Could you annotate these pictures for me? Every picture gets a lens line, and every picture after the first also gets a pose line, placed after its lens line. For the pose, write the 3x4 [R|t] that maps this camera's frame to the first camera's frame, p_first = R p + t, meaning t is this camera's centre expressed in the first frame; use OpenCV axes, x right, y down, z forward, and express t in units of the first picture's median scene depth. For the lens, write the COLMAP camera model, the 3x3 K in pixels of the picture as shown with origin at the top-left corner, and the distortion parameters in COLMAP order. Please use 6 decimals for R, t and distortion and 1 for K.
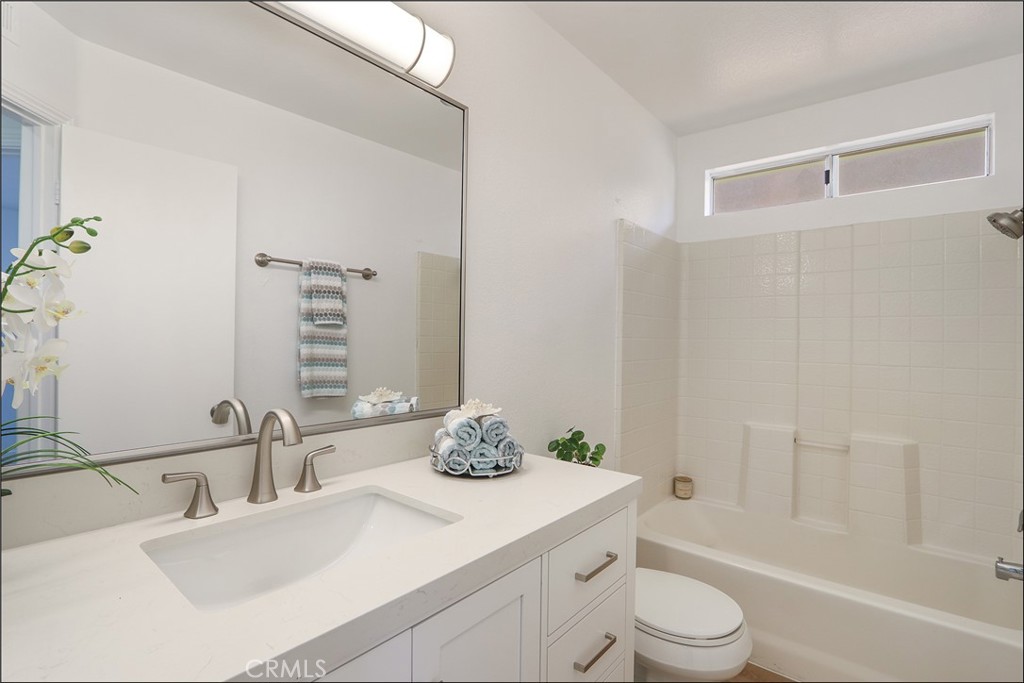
lens RADIAL K [[476.6, 0, 506.9], [0, 476.6, 339.7], [0, 0, 1]] dist [-0.015017, 0.000017]
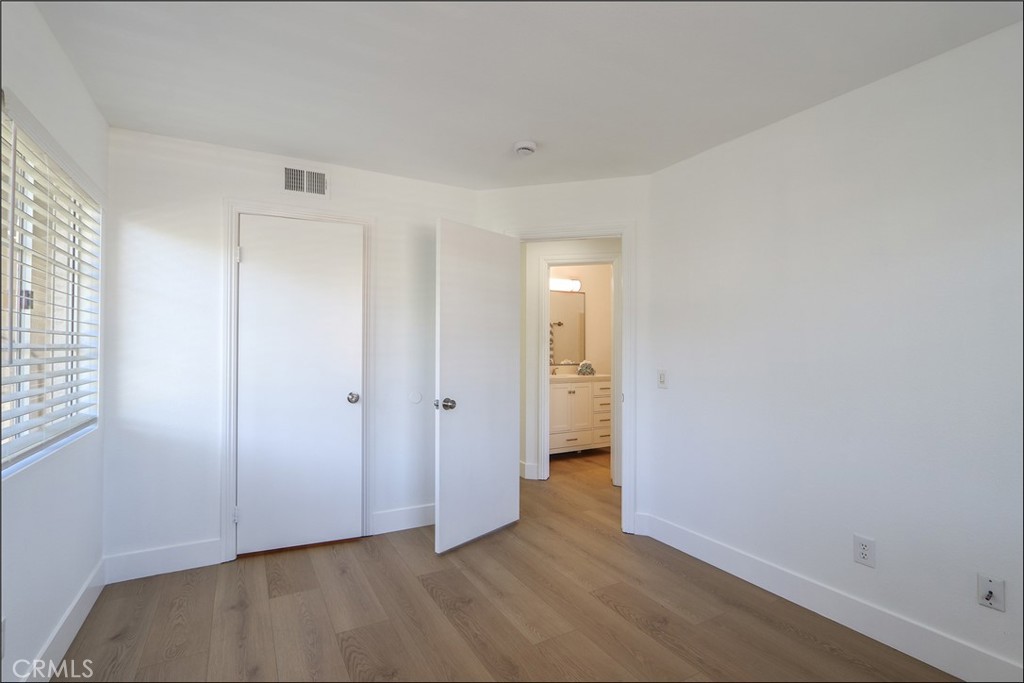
lens RADIAL K [[476.6, 0, 511.6], [0, 476.6, 340.4], [0, 0, 1]] dist [-0.015017, 0.000017]
pose [[0.935017, -0.025275, -0.353700, 0.896551], [0.018342, 0.999569, -0.022941, 0.023990], [0.354127, 0.014962, 0.935078, -3.590096]]
